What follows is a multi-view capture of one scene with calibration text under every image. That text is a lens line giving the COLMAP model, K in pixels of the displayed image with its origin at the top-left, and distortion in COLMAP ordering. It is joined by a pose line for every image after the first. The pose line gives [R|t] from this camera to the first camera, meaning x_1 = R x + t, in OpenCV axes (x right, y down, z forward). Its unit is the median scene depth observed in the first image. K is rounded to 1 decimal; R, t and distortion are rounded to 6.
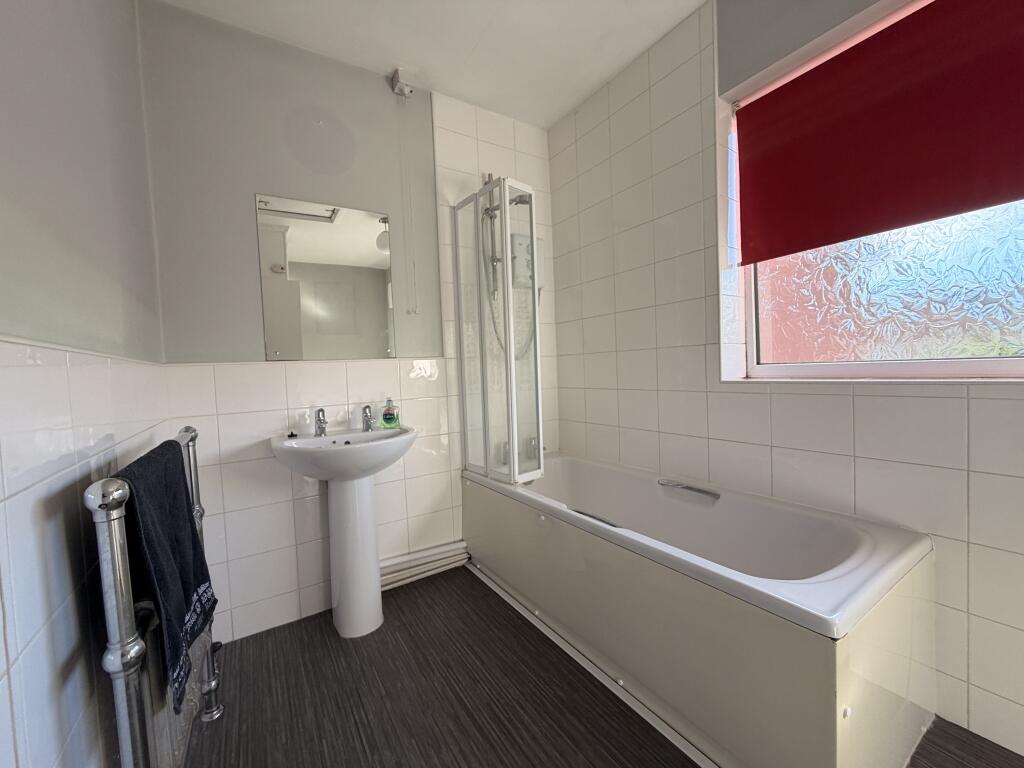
lens RADIAL K [[413.0, 0, 512.0], [0, 413.0, 384.0], [0, 0, 1]] dist [-0.000314, -0.000055]
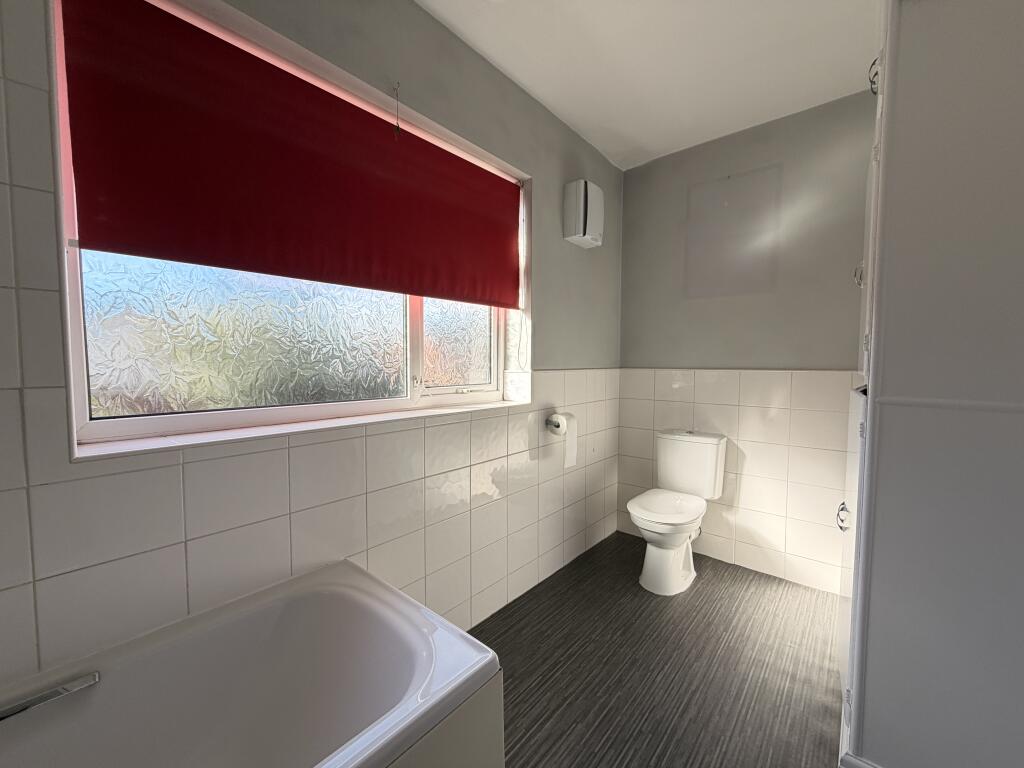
lens RADIAL K [[409.7, 0, 511.9], [0, 409.7, 403.1], [0, 0, 1]] dist [-0.000073, -0.000014]
pose [[-0.393378, -0.006096, 0.919356, -0.296712], [0.104215, 0.993237, 0.051178, -0.061932], [-0.913451, 0.115943, -0.390083, 1.079812]]
